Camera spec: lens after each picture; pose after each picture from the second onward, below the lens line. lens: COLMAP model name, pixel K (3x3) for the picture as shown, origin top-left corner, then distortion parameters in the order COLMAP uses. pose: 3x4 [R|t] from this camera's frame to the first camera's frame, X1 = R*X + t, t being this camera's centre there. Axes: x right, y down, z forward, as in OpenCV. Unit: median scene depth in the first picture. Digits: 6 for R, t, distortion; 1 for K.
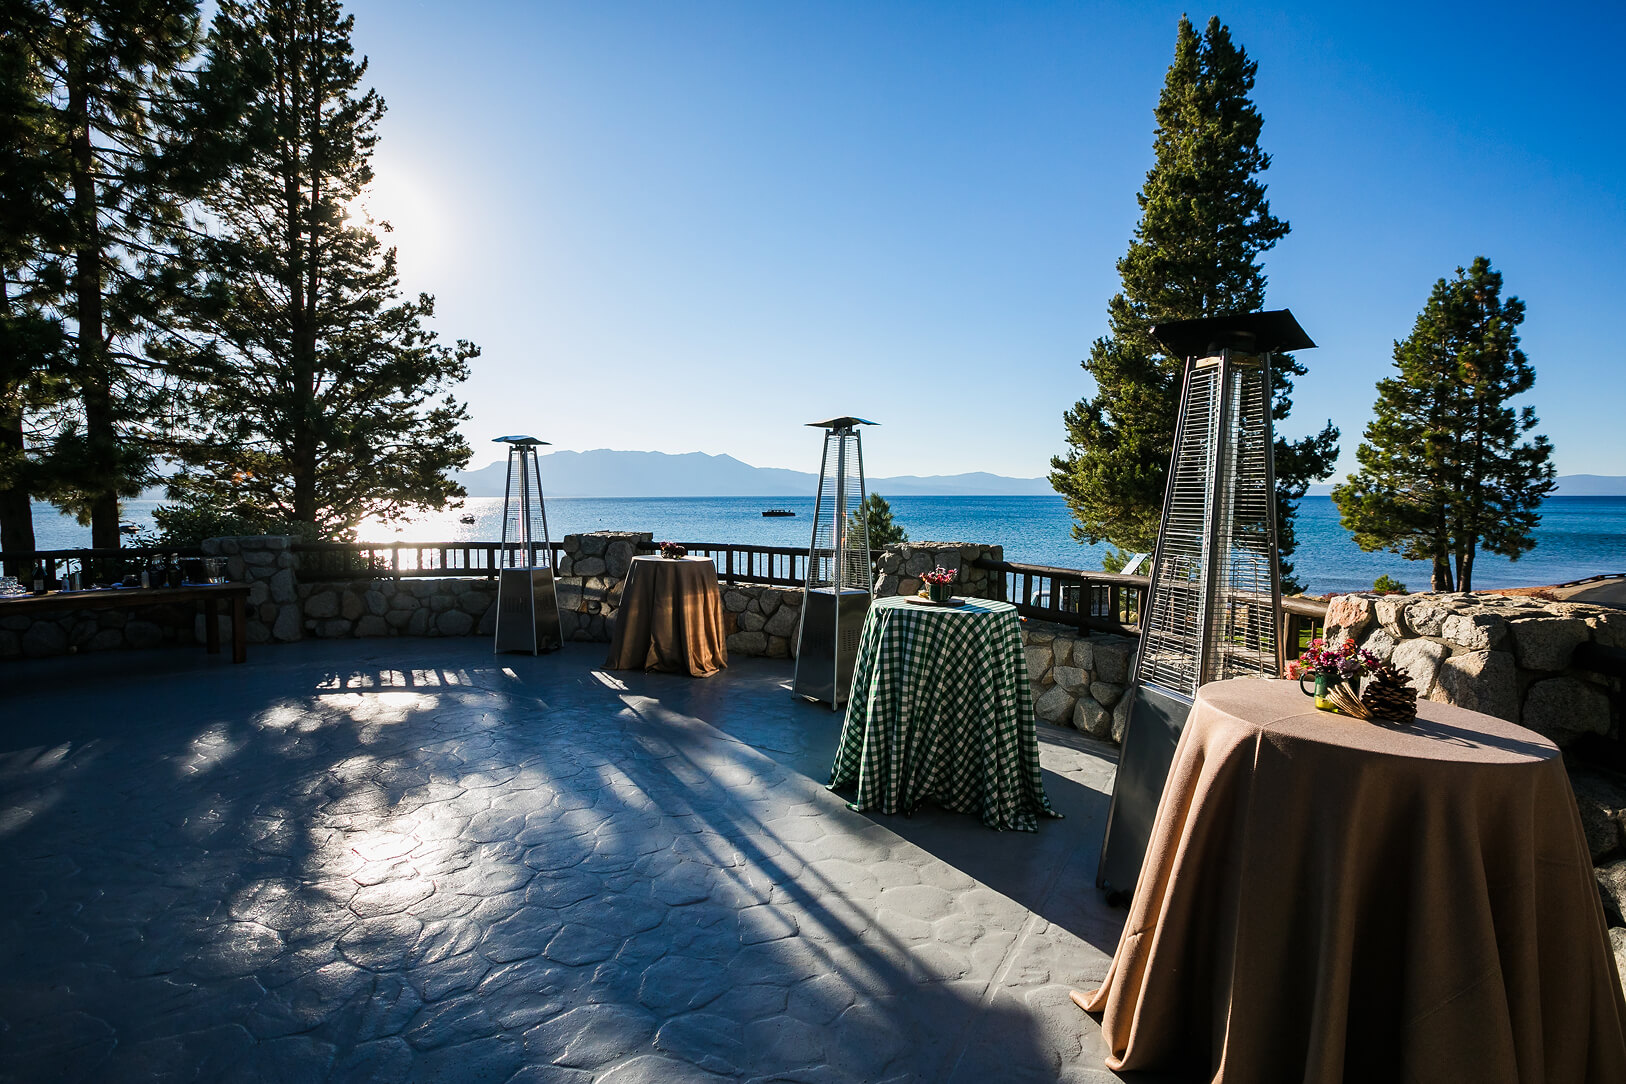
lens RADIAL K [[779.5, 0, 819.5], [0, 779.5, 540.3], [0, 0, 1]] dist [0.004793, 0.001433]
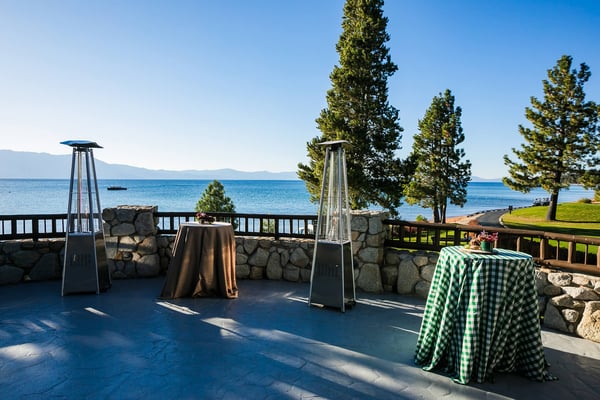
lens RADIAL K [[372.9, 0, 294.6], [0, 372.9, 195.9], [0, 0, 1]] dist [0.019378, 0.004715]
pose [[0.923526, -0.008492, 0.383442, -0.117171], [0.013937, 0.999838, -0.011423, -0.008107], [-0.383283, 0.015893, 0.923494, 0.087185]]
